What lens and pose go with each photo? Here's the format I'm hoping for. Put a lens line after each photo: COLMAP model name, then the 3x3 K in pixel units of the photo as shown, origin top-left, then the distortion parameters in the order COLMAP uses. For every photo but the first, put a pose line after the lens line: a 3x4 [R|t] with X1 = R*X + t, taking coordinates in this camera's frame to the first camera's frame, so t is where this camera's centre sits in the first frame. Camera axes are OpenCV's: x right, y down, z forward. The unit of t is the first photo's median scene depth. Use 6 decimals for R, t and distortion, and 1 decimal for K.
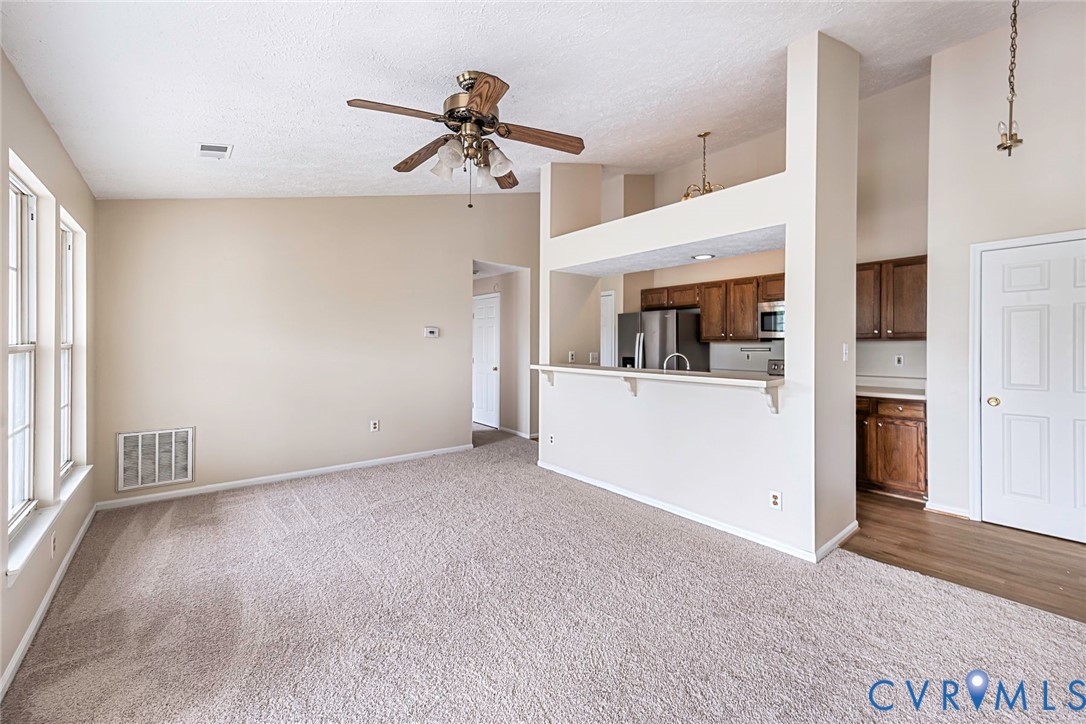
lens RADIAL K [[448.3, 0, 548.4], [0, 448.3, 341.1], [0, 0, 1]] dist [0.021368, 0.000064]
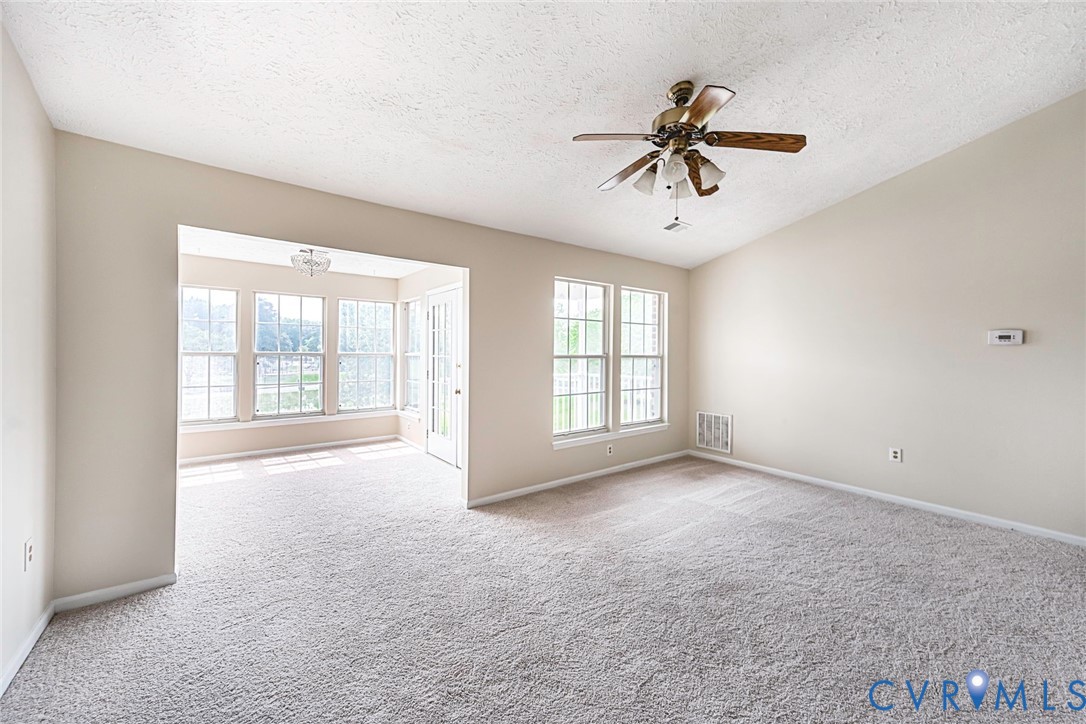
lens RADIAL K [[425.5, 0, 554.4], [0, 425.5, 353.7], [0, 0, 1]] dist [0.017314, 0.000294]
pose [[-0.052581, -0.008453, -0.998581, 0.565573], [0.001202, 0.999963, -0.008528, 0.012305], [0.998616, -0.001648, -0.052569, 0.546591]]
